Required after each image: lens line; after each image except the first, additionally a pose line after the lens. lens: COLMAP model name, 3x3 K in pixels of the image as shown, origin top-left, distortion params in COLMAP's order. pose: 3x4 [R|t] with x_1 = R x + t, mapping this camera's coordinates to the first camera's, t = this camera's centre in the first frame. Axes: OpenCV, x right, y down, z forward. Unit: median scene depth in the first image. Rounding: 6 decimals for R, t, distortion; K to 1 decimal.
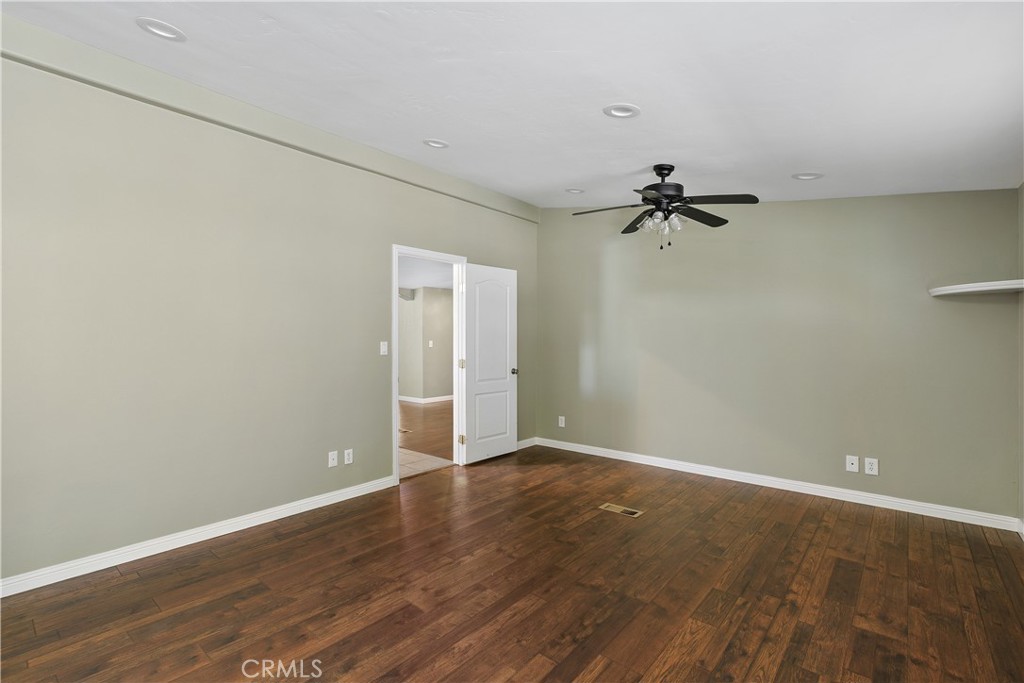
lens RADIAL K [[467.4, 0, 512.0], [0, 467.4, 341.5], [0, 0, 1]] dist [-0.001208, -0.000182]
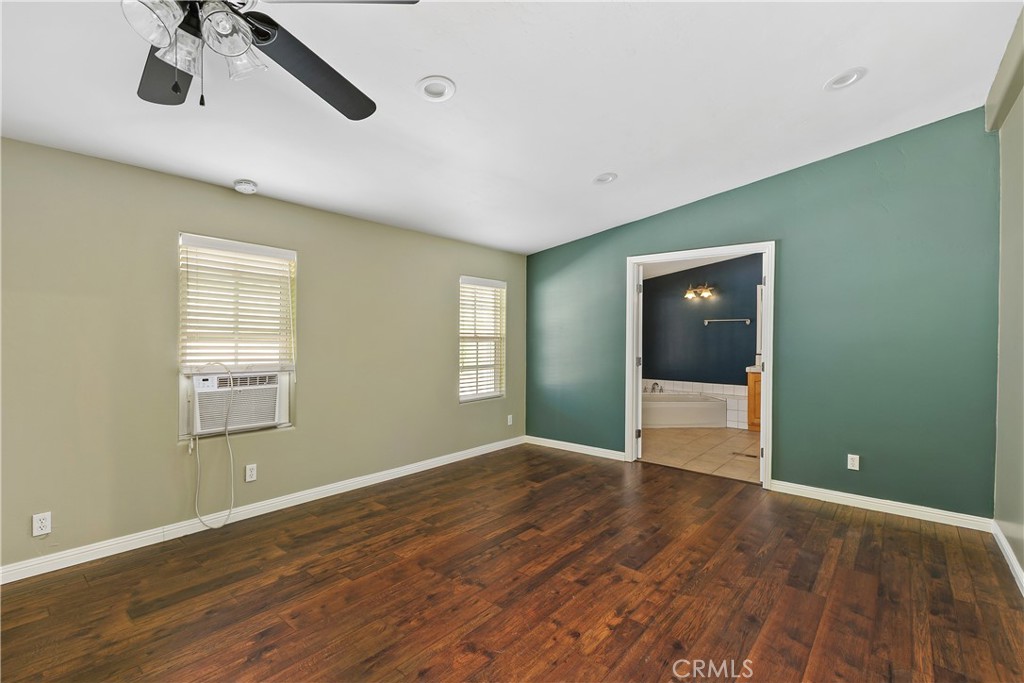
lens RADIAL K [[467.4, 0, 512.0], [0, 467.4, 341.5], [0, 0, 1]] dist [-0.001208, -0.000182]
pose [[-0.999971, -0.006757, -0.003619, 0.094751], [-0.006798, 0.999912, 0.011365, -0.009215], [0.003542, 0.011390, -0.999929, 2.127194]]
